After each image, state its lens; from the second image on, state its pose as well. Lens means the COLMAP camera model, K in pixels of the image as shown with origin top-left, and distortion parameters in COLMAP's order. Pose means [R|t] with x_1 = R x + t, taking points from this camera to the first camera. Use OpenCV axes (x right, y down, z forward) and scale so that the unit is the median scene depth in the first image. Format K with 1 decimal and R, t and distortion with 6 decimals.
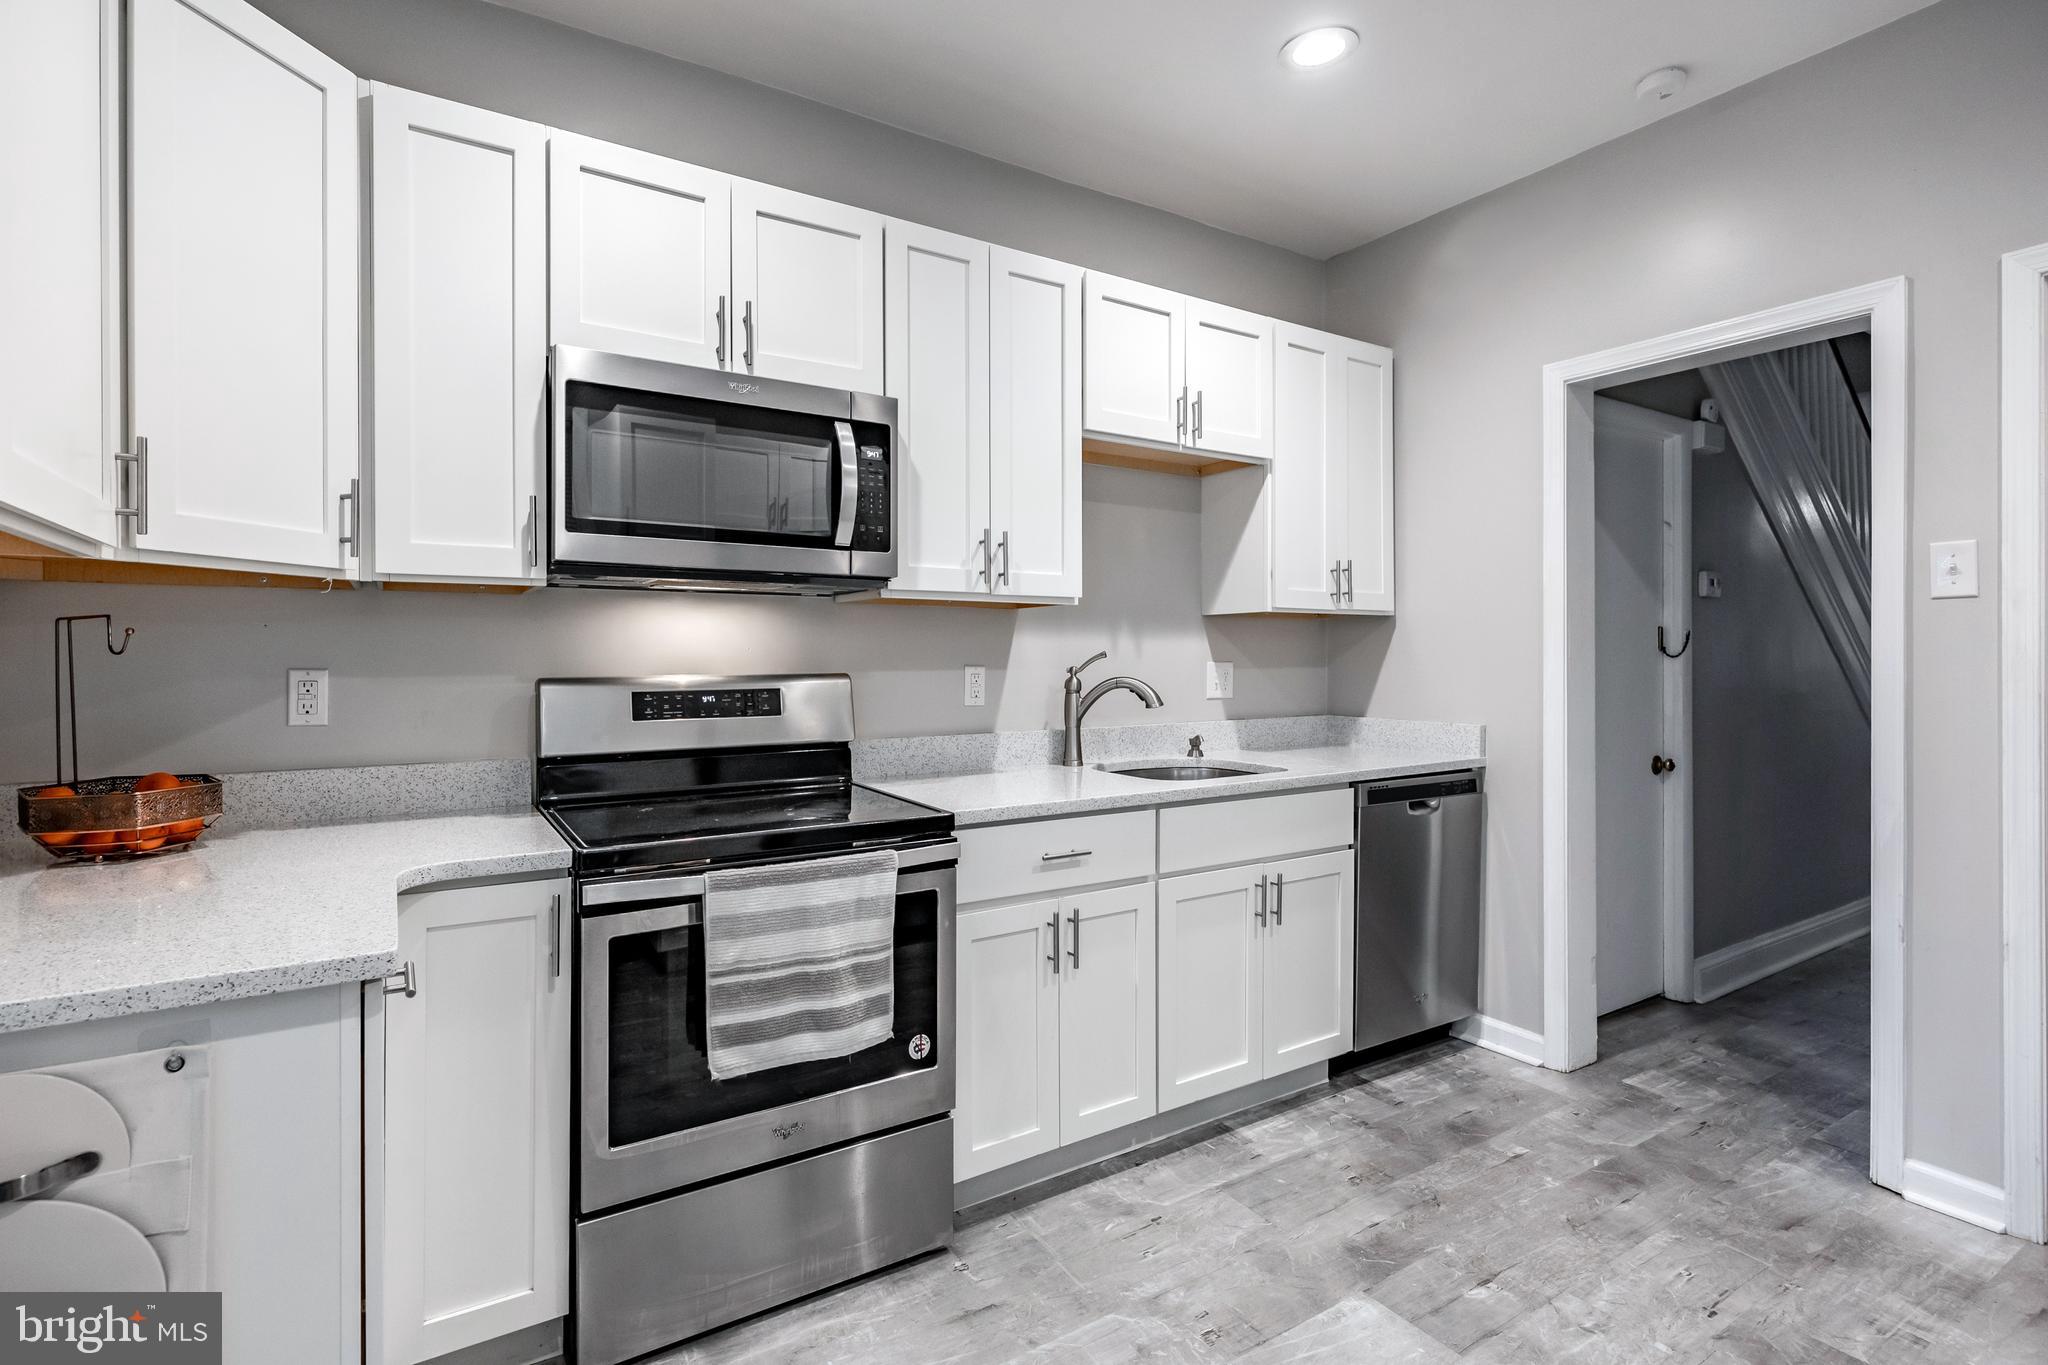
lens RADIAL K [[886.9, 0, 1020.5], [0, 886.9, 661.6], [0, 0, 1]] dist [-0.024389, -0.000401]
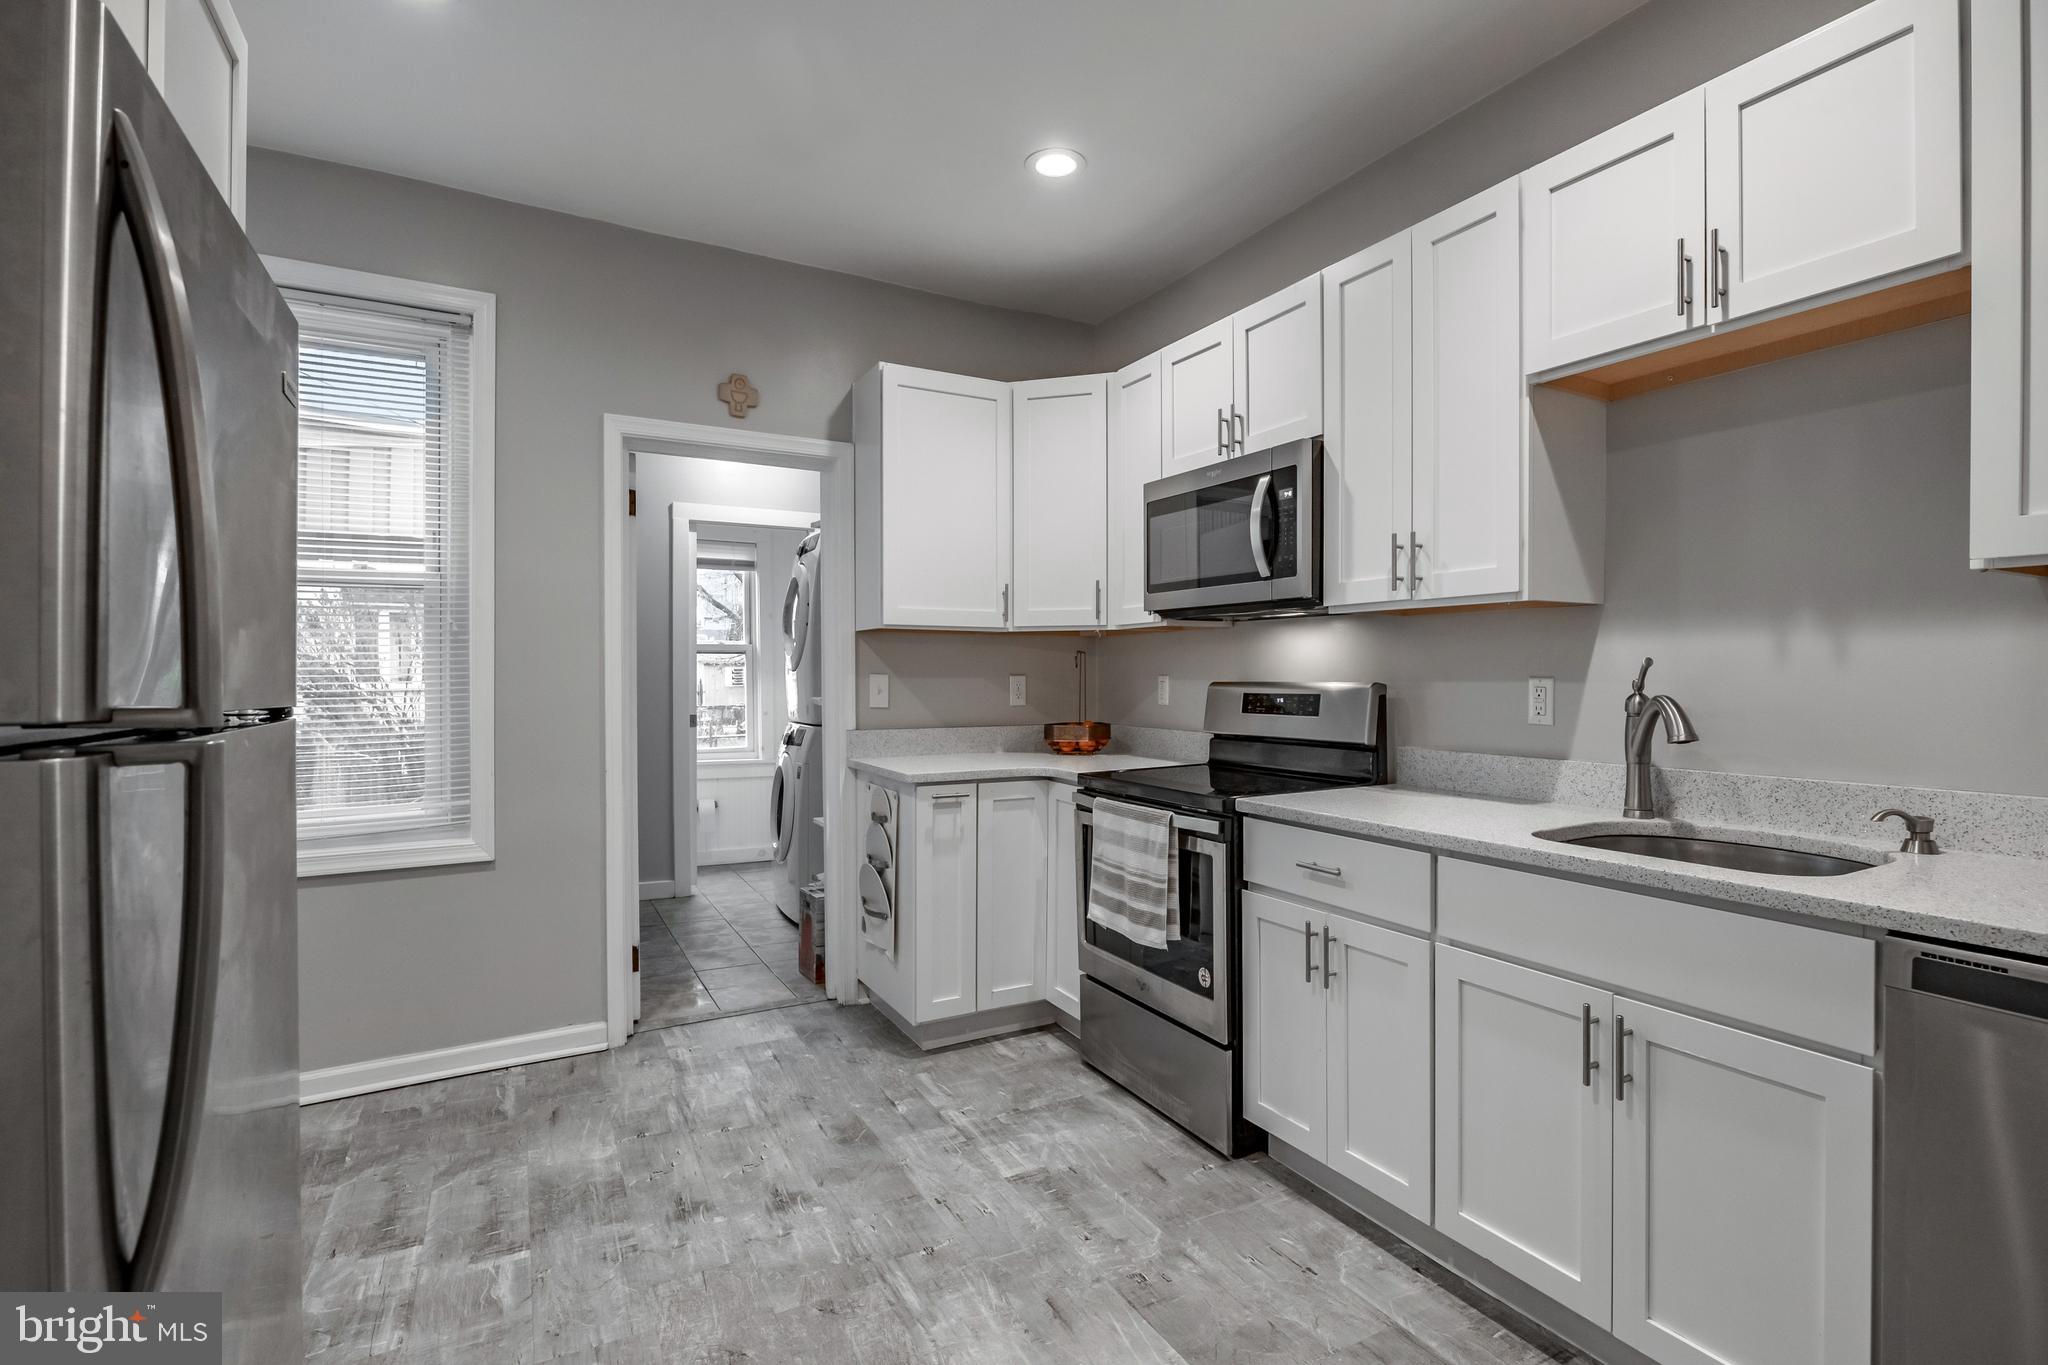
lens RADIAL K [[967.6, 0, 1022.5], [0, 967.6, 677.2], [0, 0, 1]] dist [-0.001003, 0.000319]
pose [[-0.030444, 0.011453, -0.999471, 1.125136], [0.004115, 0.999927, 0.011333, -0.009501], [0.999528, -0.003768, -0.030489, 0.689223]]
